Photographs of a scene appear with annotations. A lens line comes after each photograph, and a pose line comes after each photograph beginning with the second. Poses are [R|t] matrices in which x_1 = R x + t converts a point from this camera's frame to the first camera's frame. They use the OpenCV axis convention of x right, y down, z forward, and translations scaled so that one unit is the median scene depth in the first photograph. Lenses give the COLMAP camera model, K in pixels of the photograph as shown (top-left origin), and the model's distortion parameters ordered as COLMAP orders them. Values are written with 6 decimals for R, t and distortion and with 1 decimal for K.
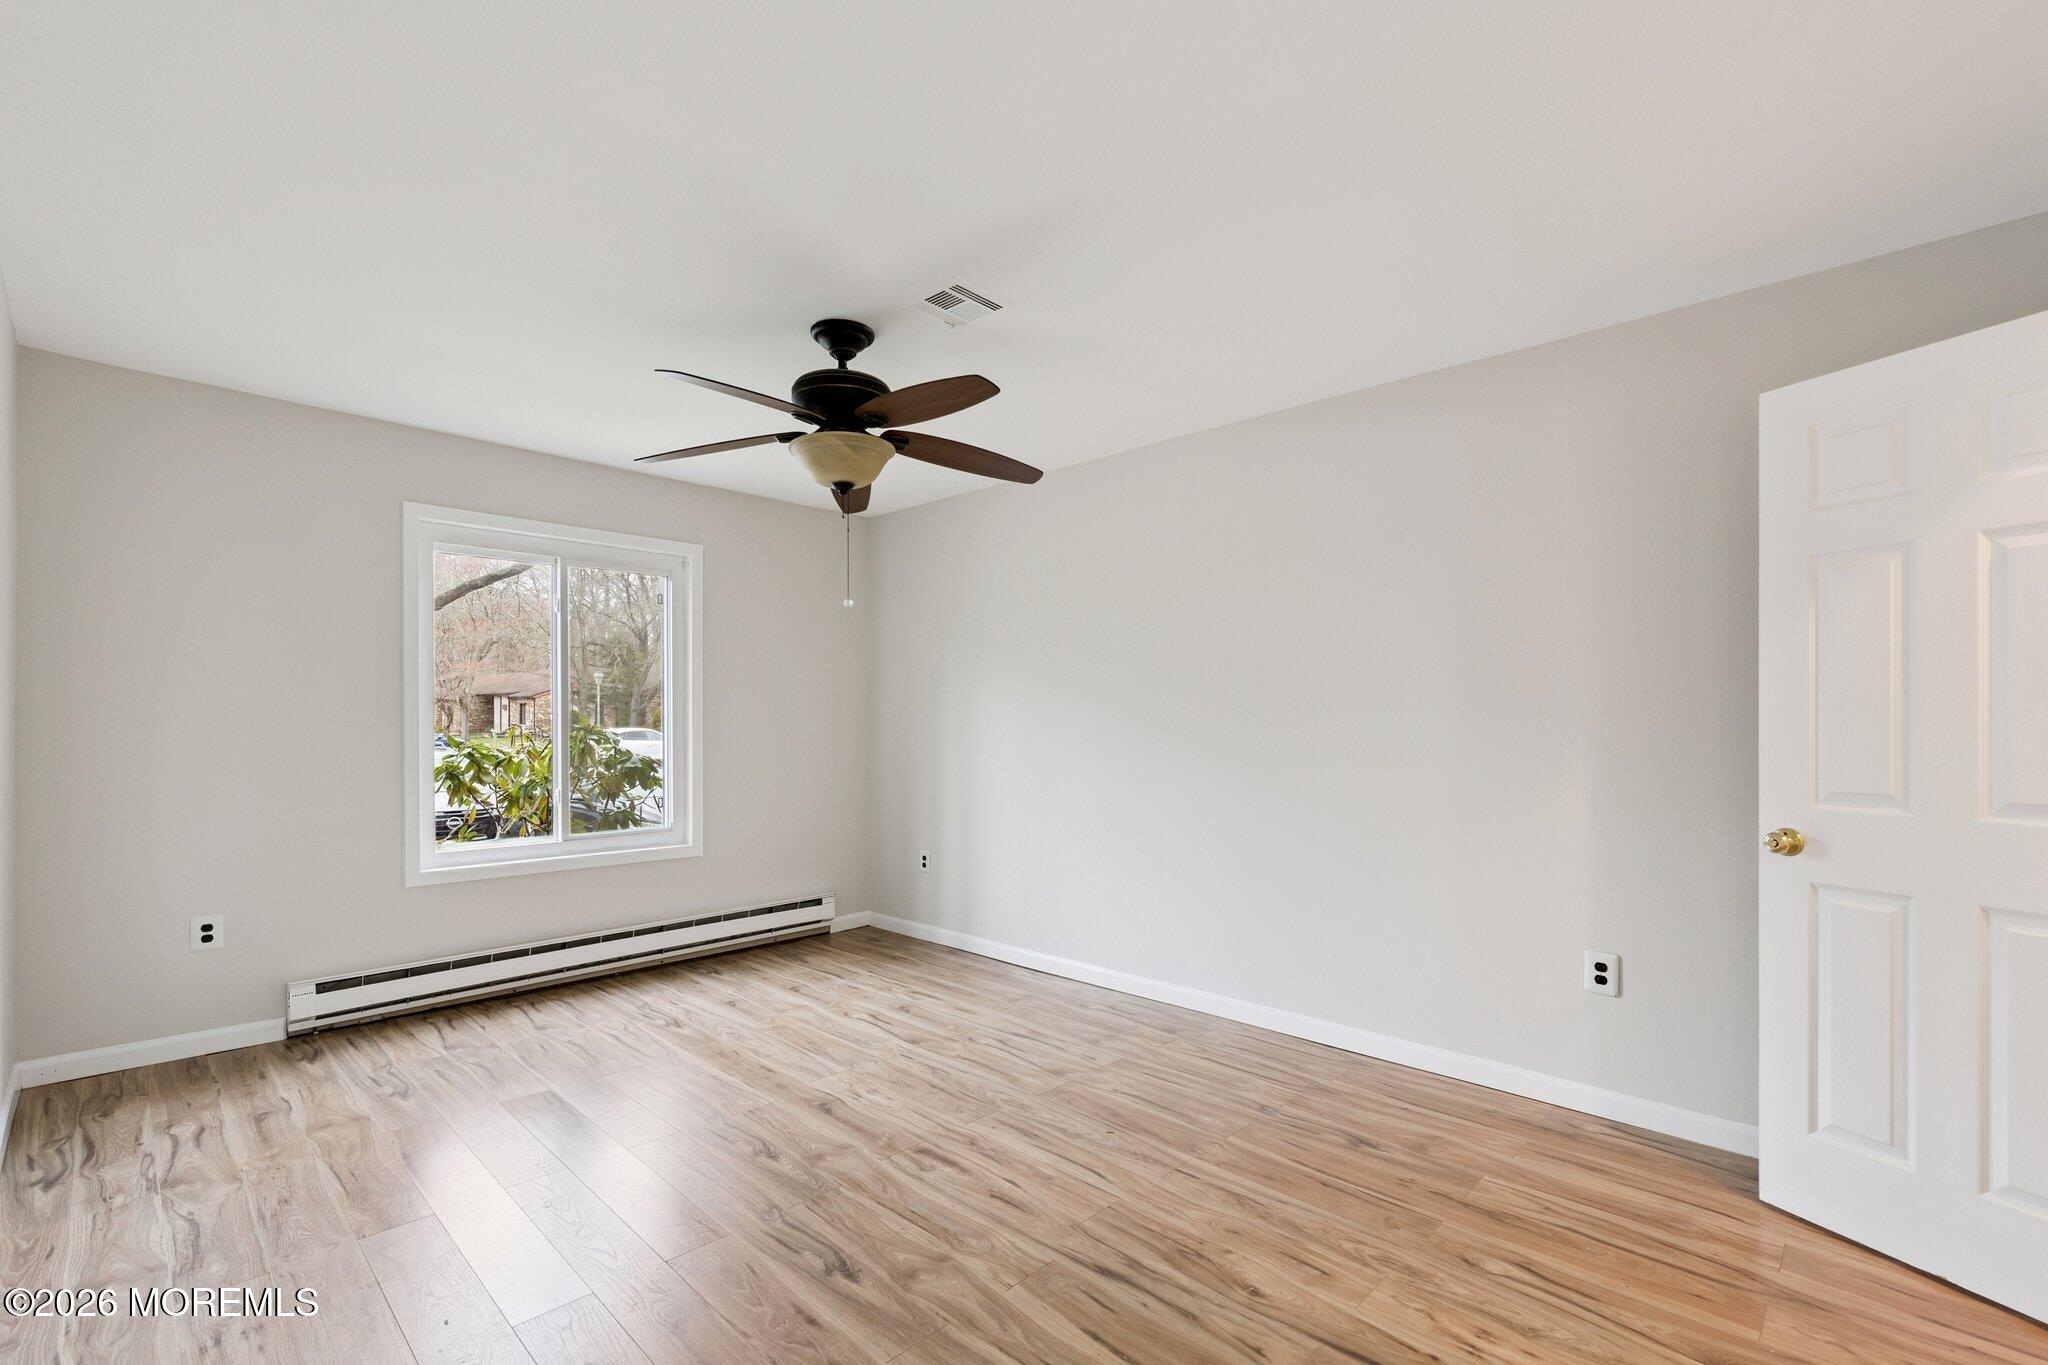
lens RADIAL K [[893.2, 0, 1009.5], [0, 893.2, 718.8], [0, 0, 1]] dist [0.002418, 0.000153]
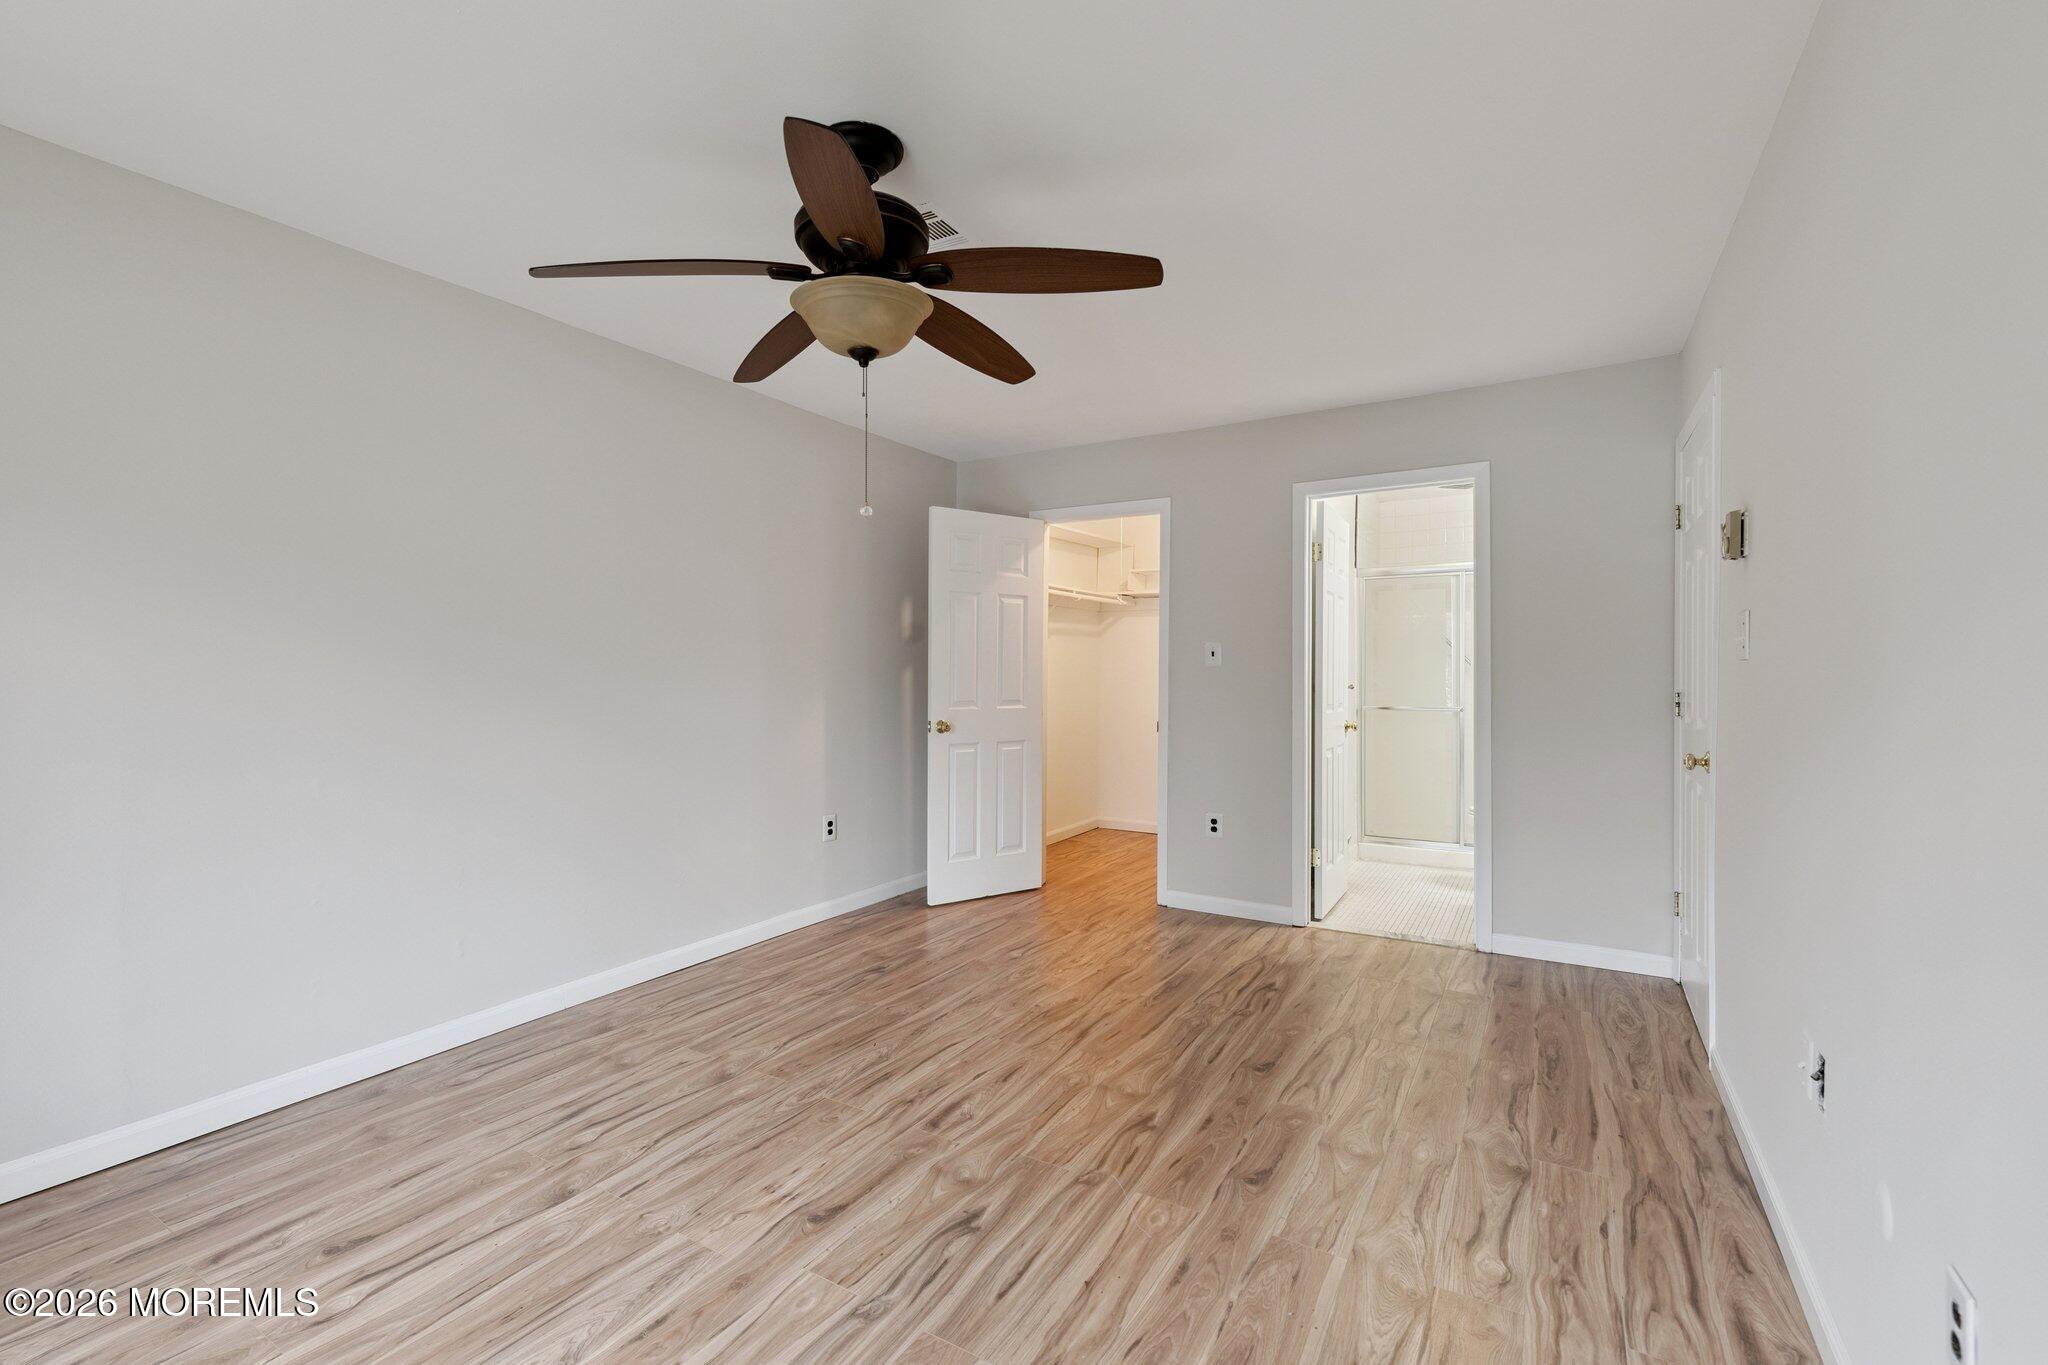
lens RADIAL K [[890.0, 0, 1023.3], [0, 890.0, 672.2], [0, 0, 1]] dist [0.001486, -0.000101]
pose [[-0.234596, -0.003137, 0.972088, -1.028947], [-0.005208, 0.999984, 0.001970, 0.006354], [-0.972079, -0.004600, -0.234609, 1.131562]]
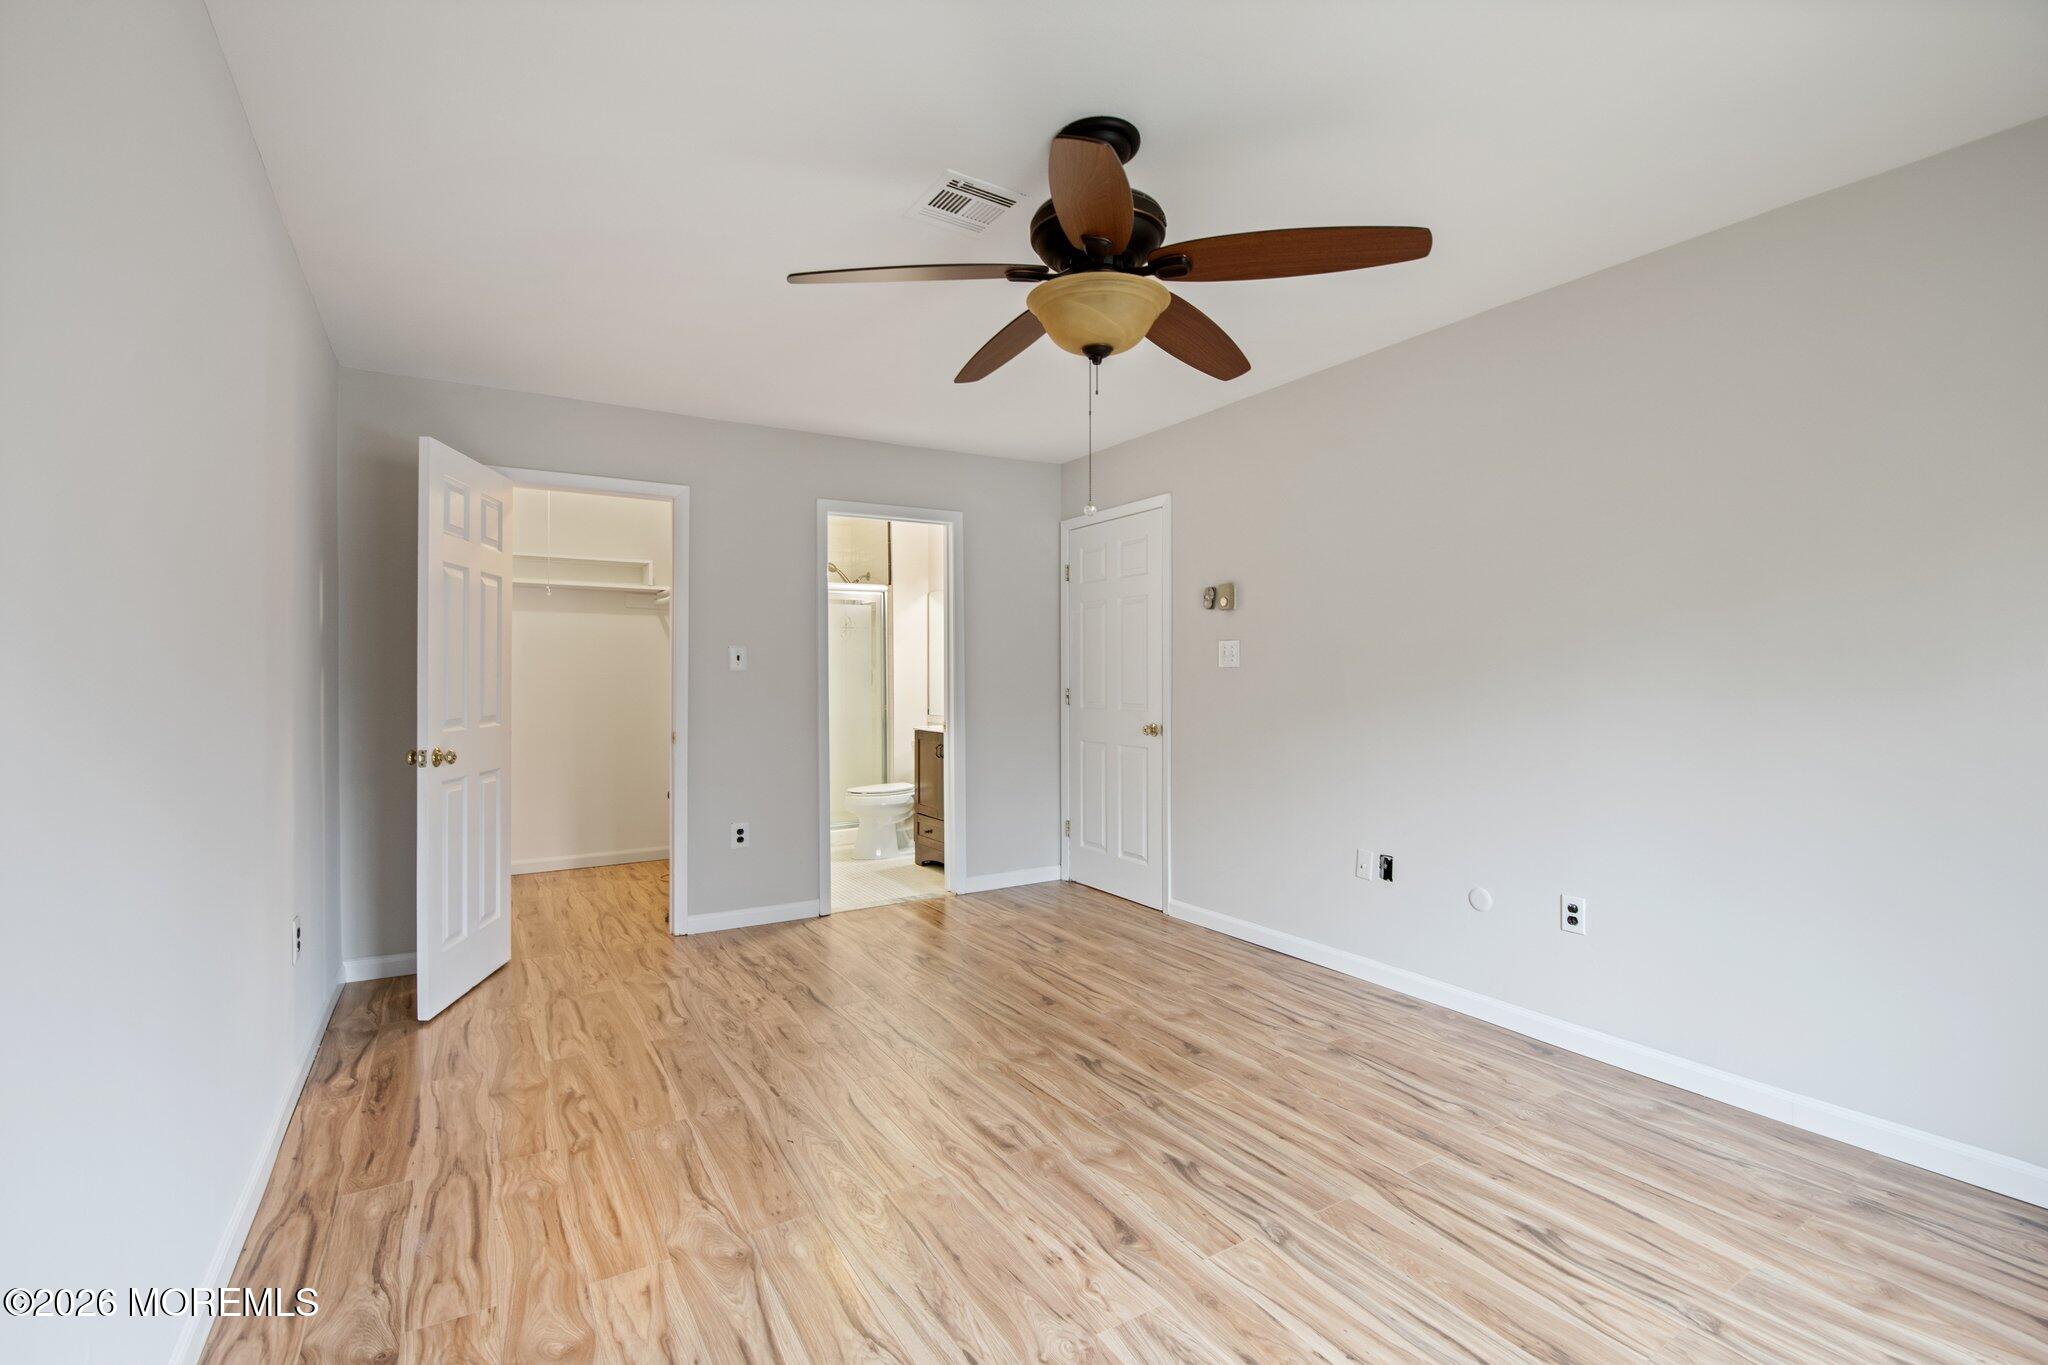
lens RADIAL K [[897.9, 0, 1004.7], [0, 897.9, 675.8], [0, 0, 1]] dist [-0.007729, -0.000354]
pose [[-0.968753, 0.000680, 0.248028, -0.320796], [-0.000227, 0.999993, -0.003628, 0.012134], [-0.248028, -0.003571, -0.968746, 1.881461]]
